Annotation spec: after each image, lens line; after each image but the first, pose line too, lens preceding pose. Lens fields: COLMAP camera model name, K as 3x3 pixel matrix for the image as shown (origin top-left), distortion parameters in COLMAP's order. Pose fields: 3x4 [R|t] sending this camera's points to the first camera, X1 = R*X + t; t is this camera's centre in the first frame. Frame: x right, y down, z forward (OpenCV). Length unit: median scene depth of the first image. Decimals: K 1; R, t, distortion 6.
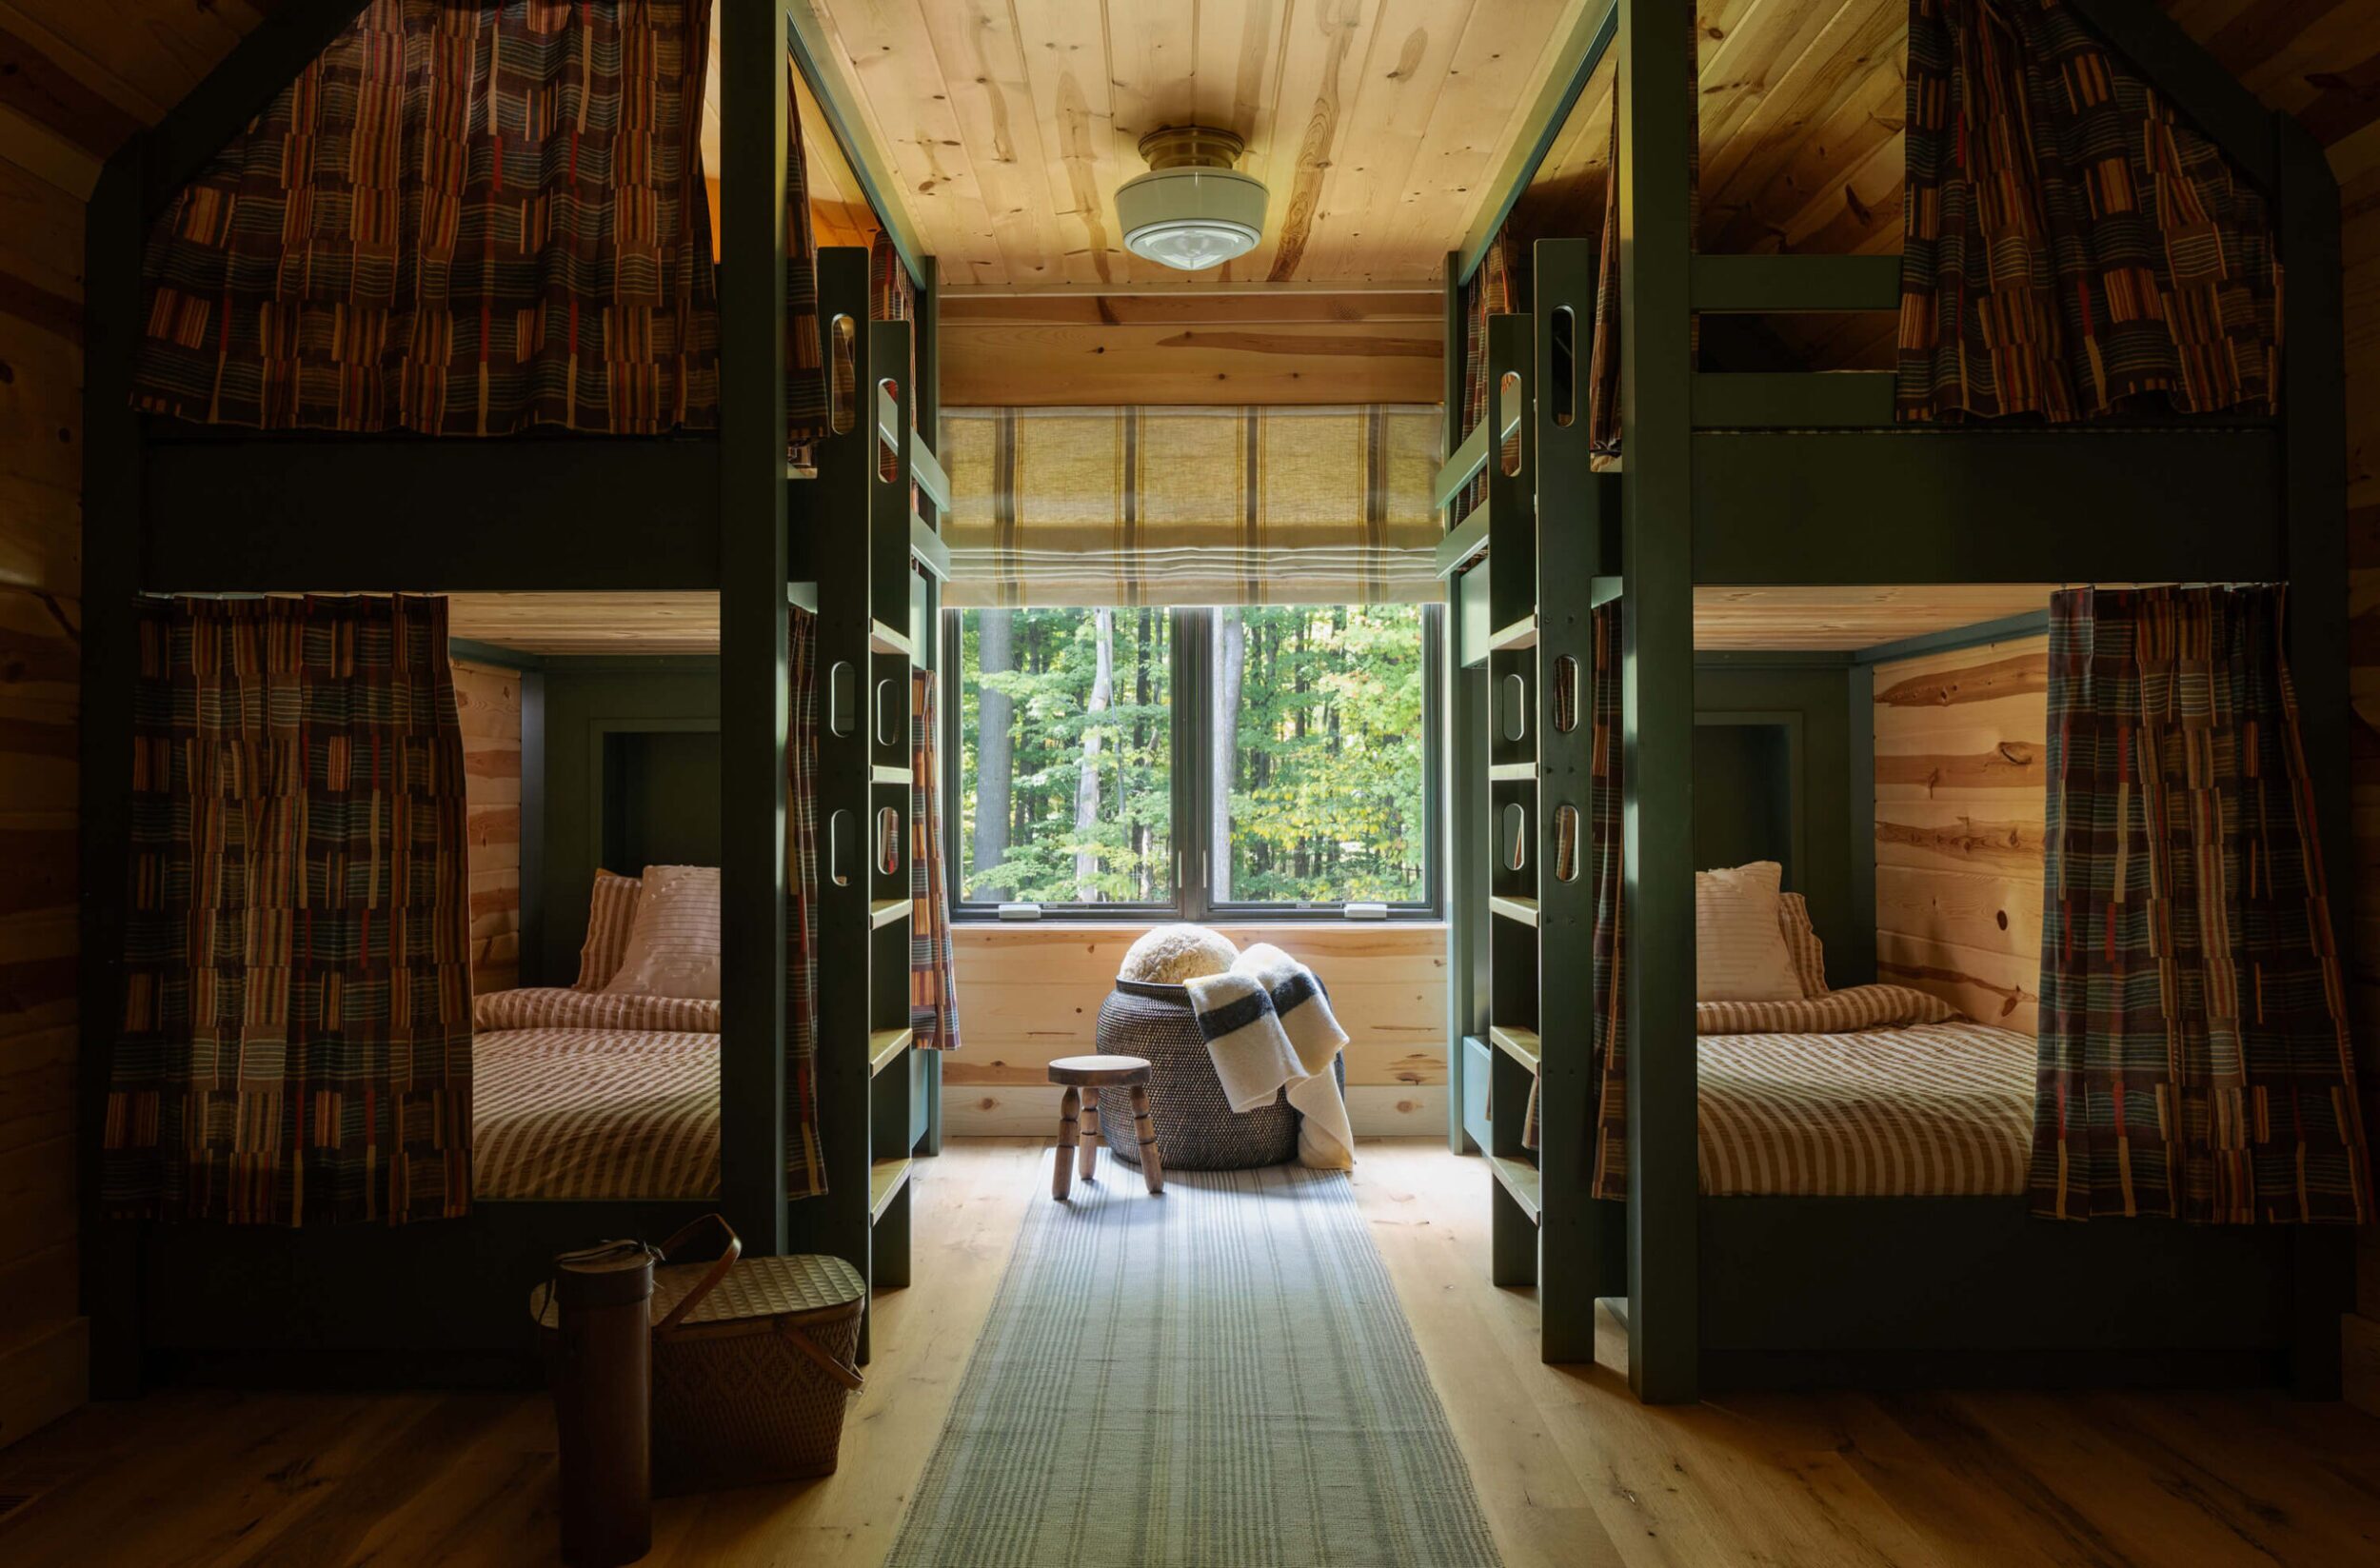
lens RADIAL K [[1878.9, 0, 1167.3], [0, 1878.9, 751.7], [0, 0, 1]] dist [-0.003225, 0.008228]
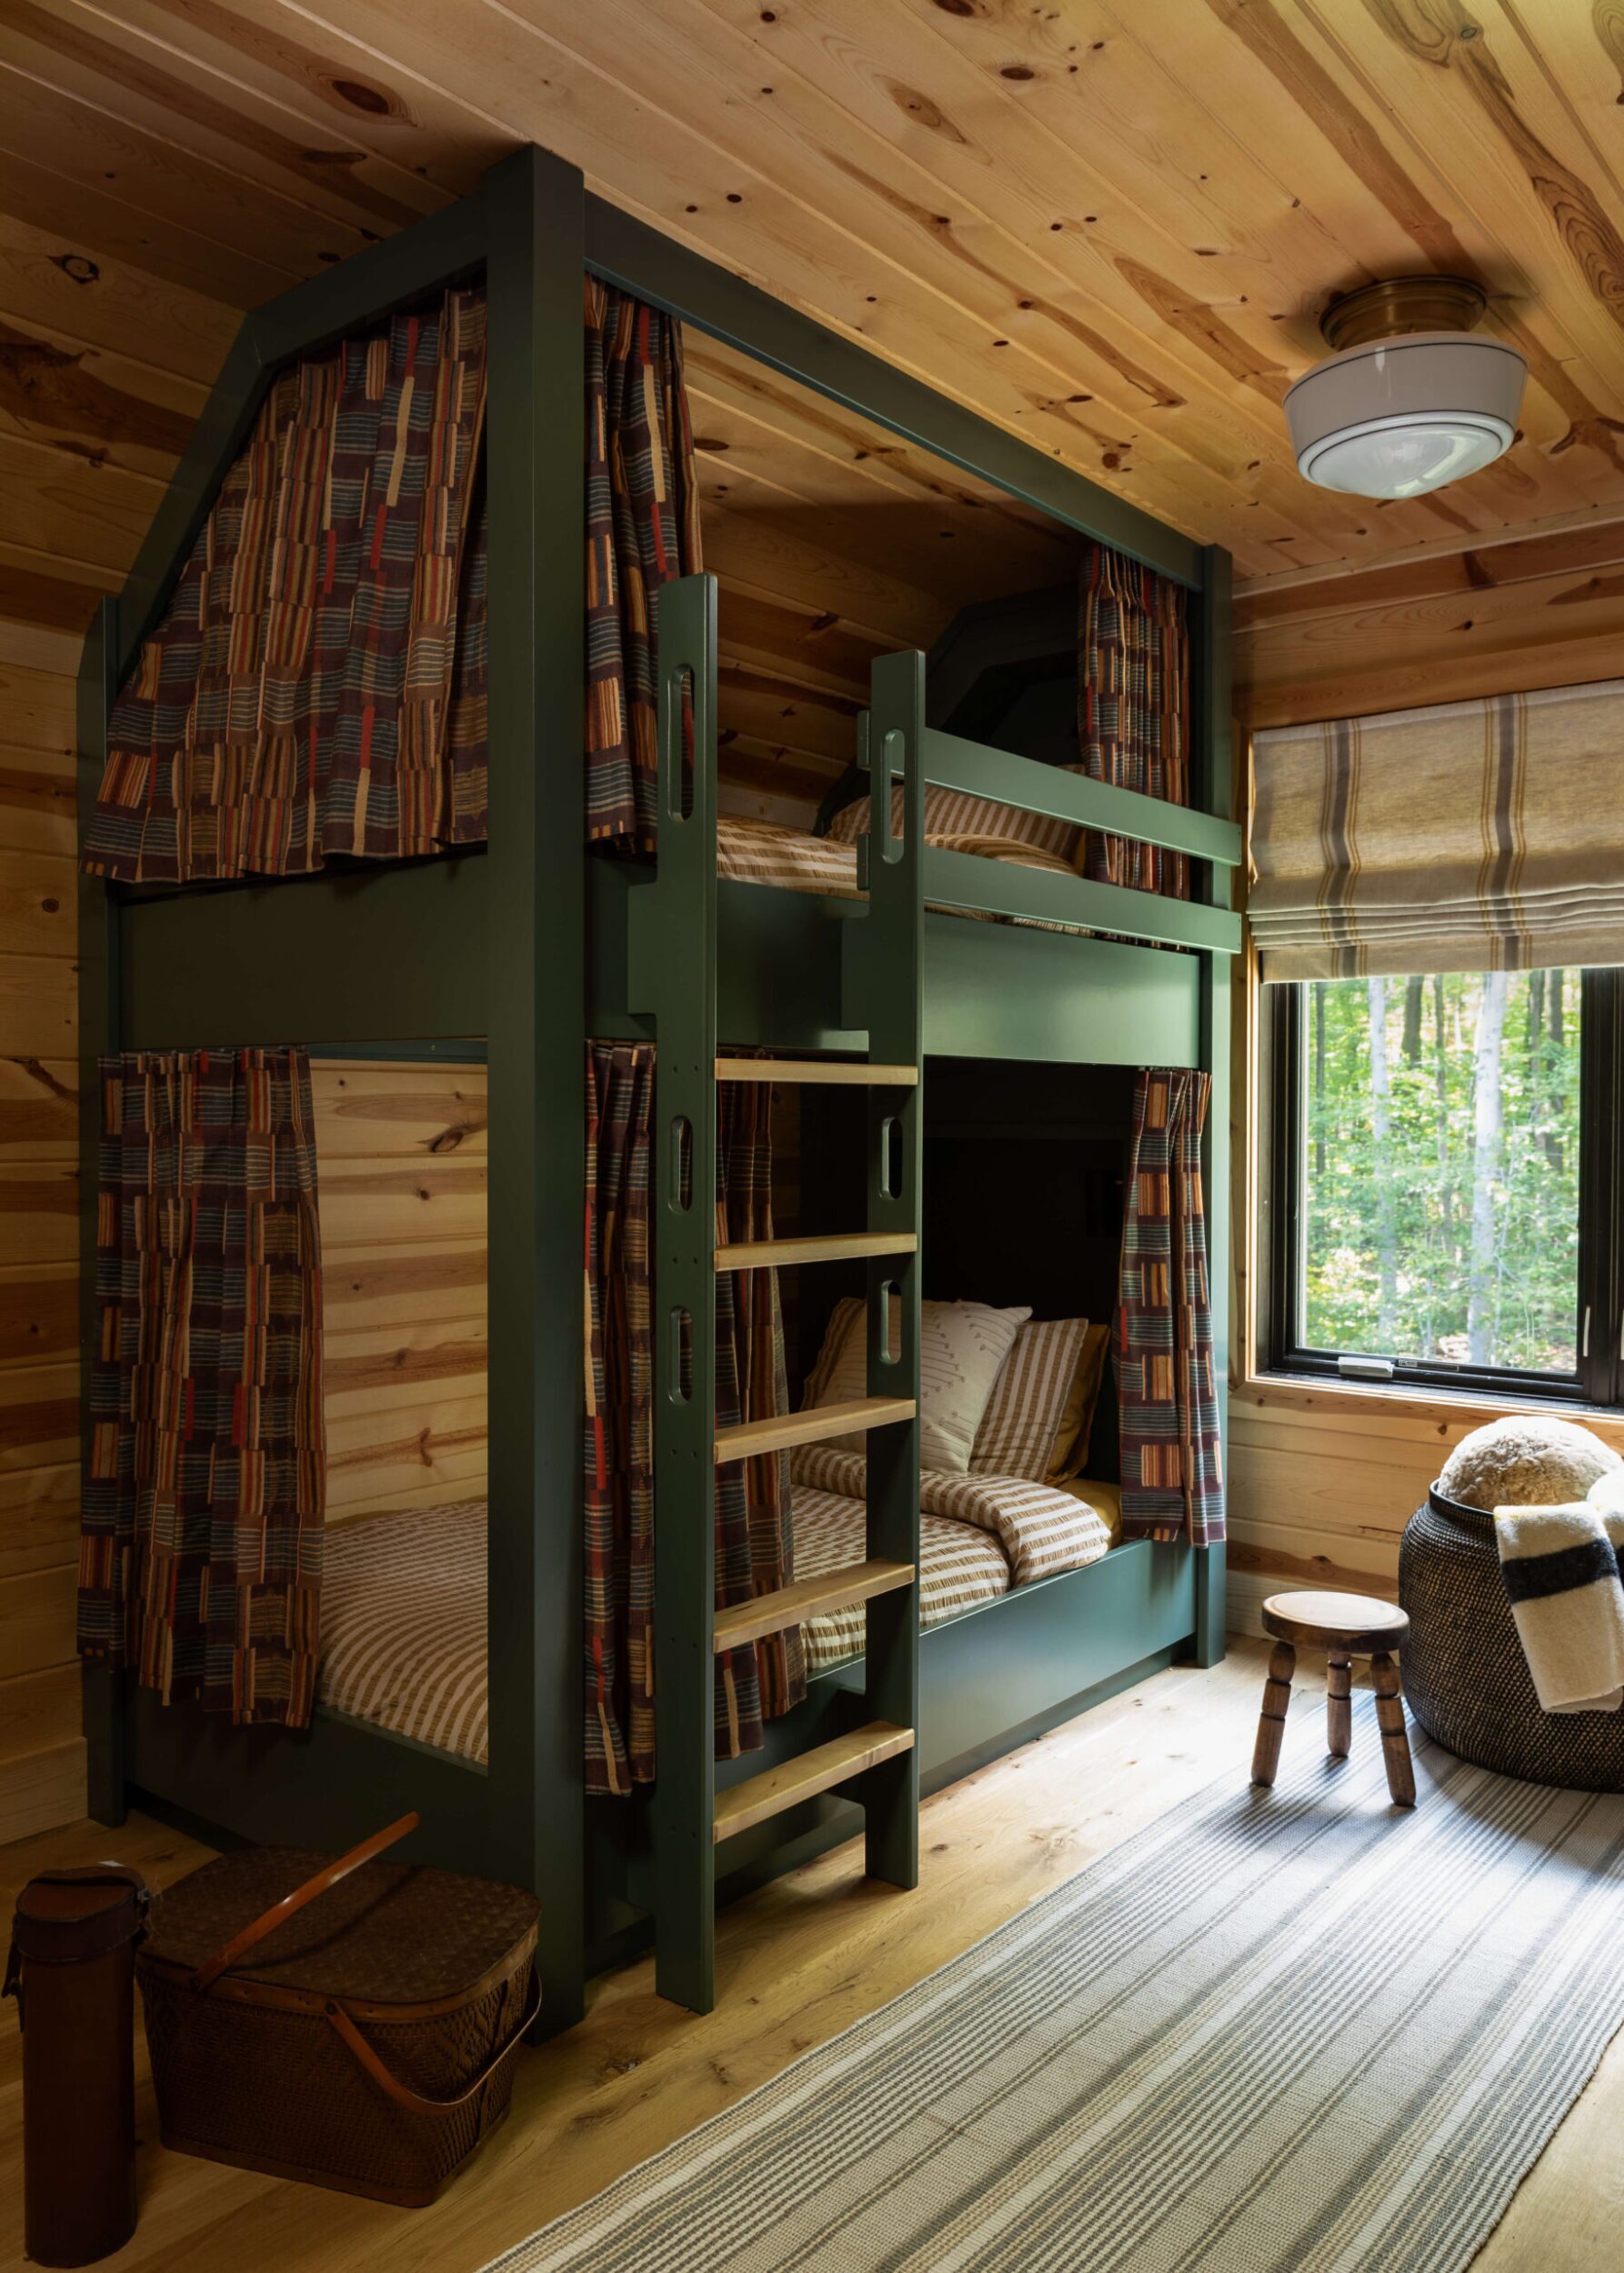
lens RADIAL K [[1754.0, 0, 733.7], [0, 1754.0, 1138.8], [0, 0, 1]] dist [-0.008072, -0.009230]
pose [[0.762862, 0.016061, -0.646362, 0.333368], [0.010220, 0.999267, 0.036893, -0.069346], [0.646481, -0.034751, 0.762139, 0.488421]]
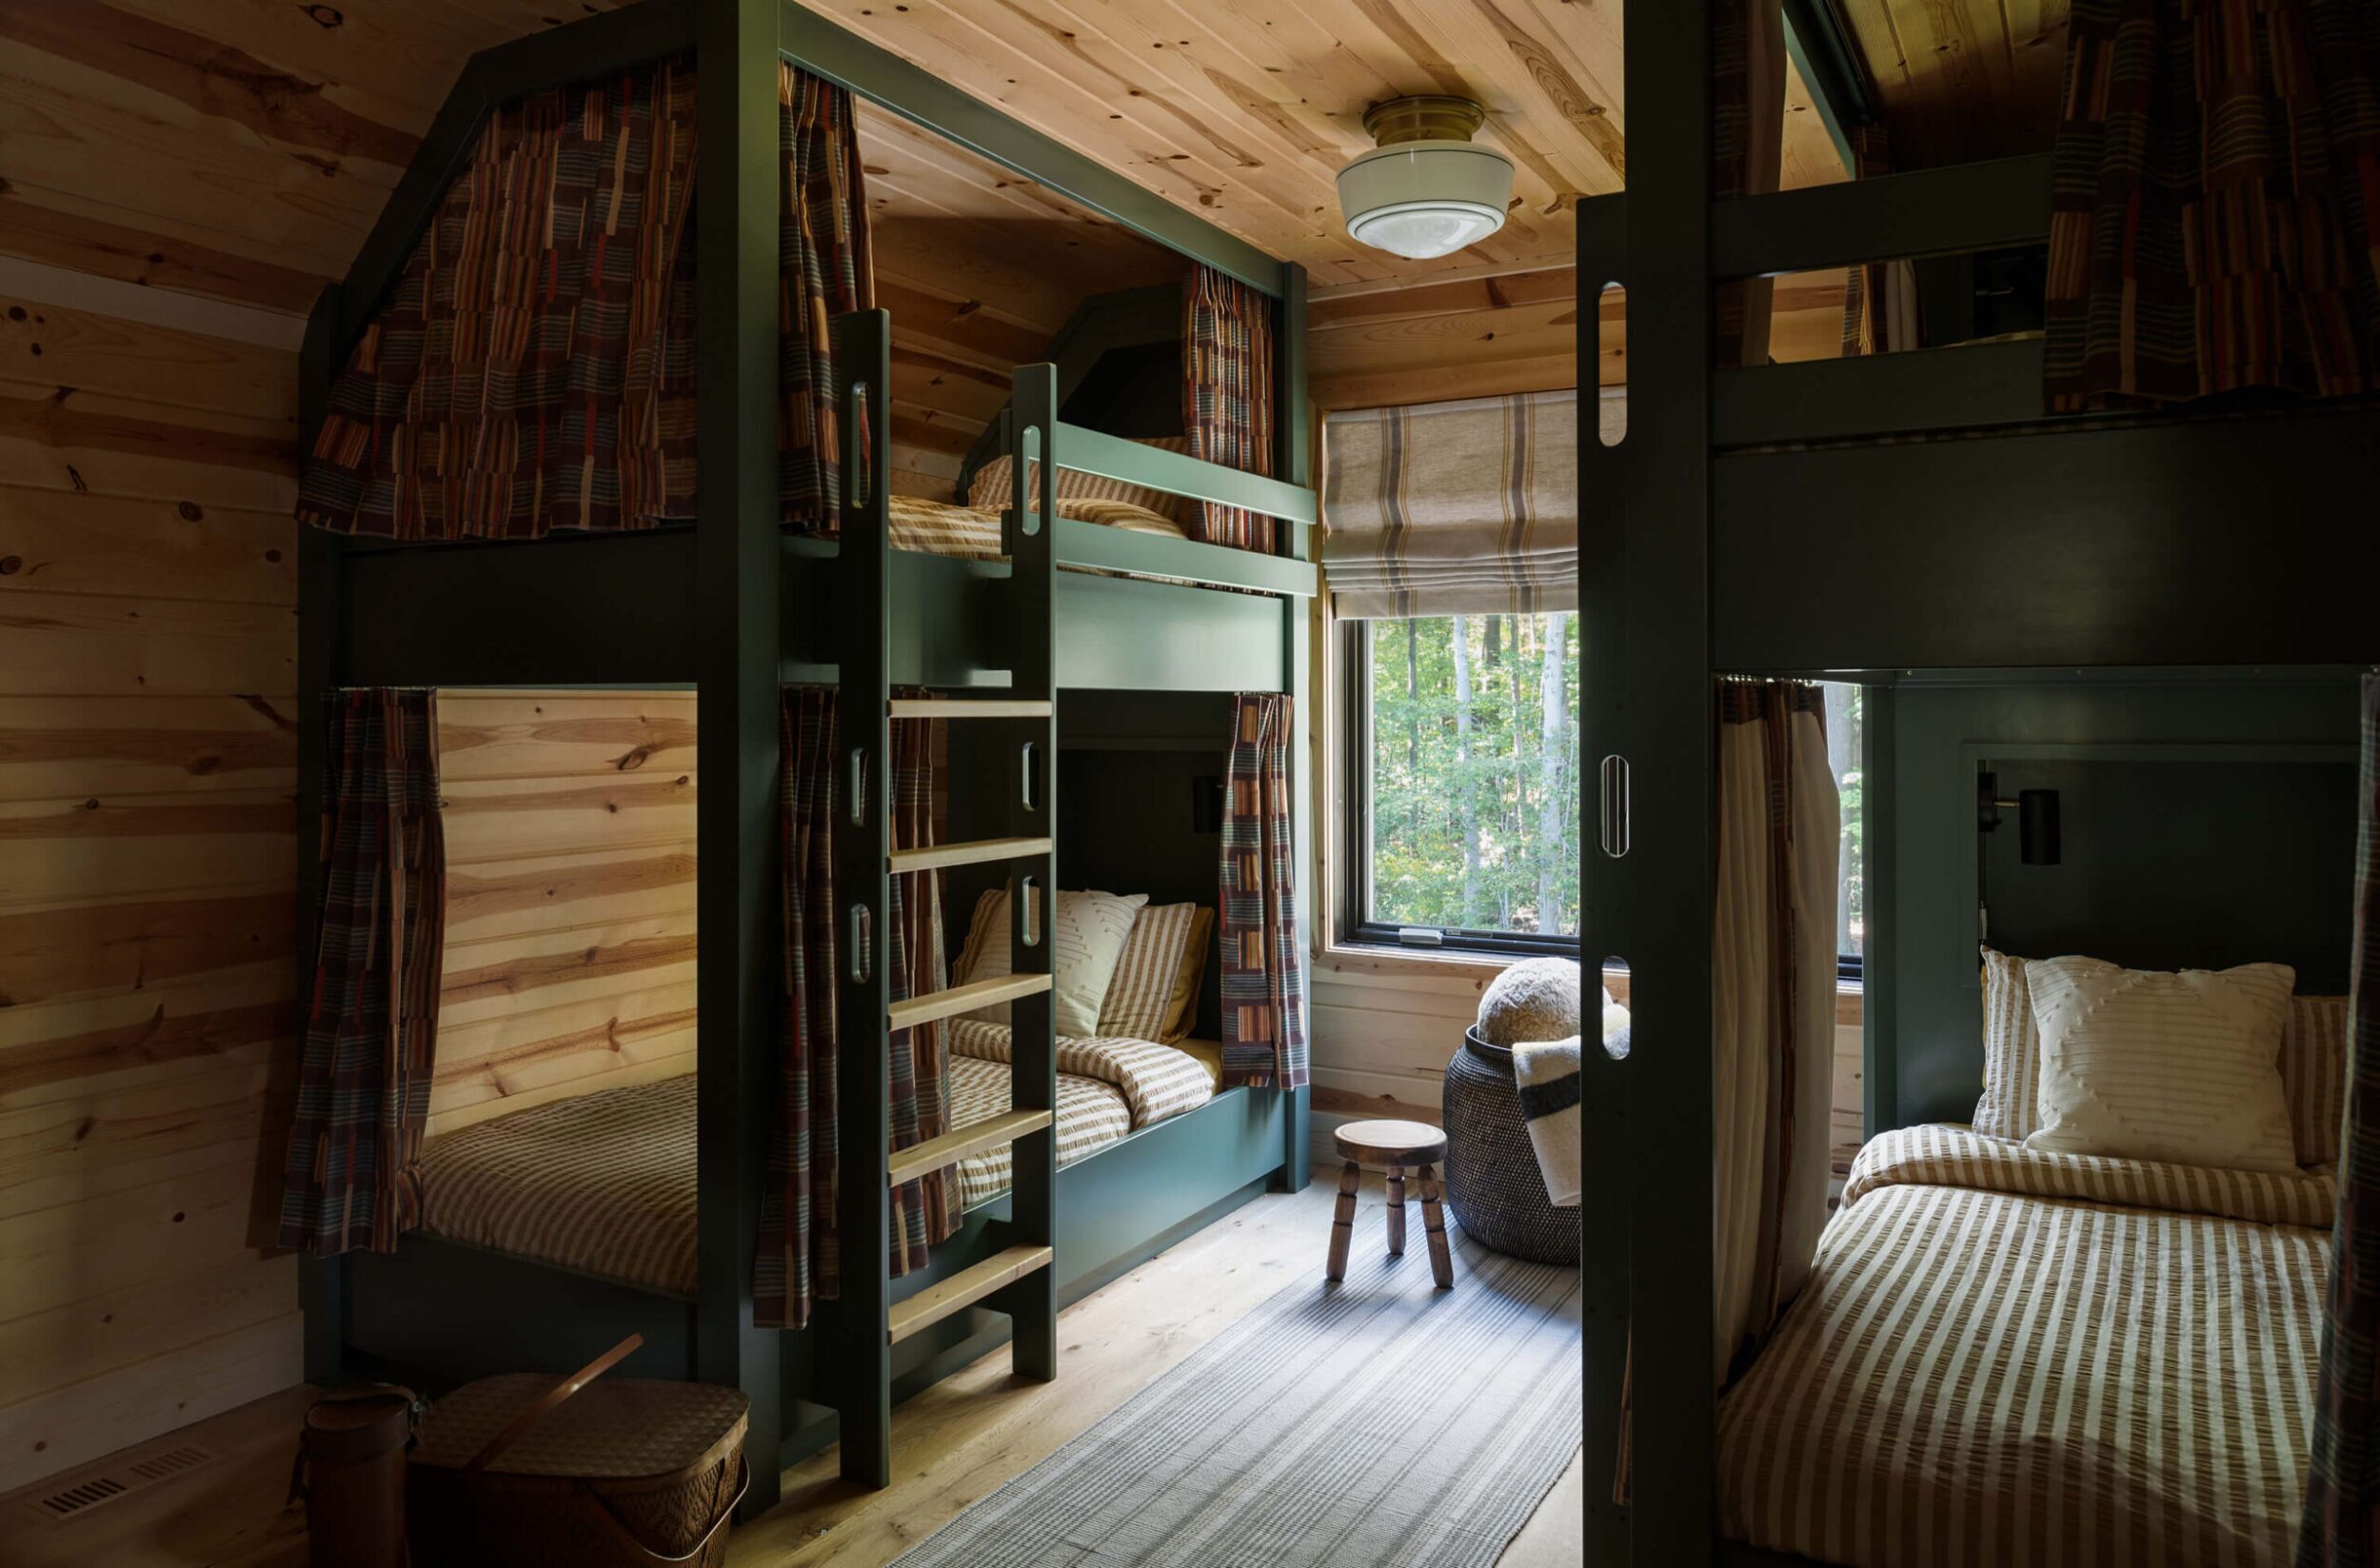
lens RADIAL K [[1694.2, 0, 1204.2], [0, 1694.2, 681.4], [0, 0, 1]] dist [0.002206, -0.015642]
pose [[0.874756, -0.004511, -0.484542, 0.422120], [0.010598, 0.999896, 0.009824, -0.093691], [0.484447, -0.013729, 0.874713, 0.352736]]
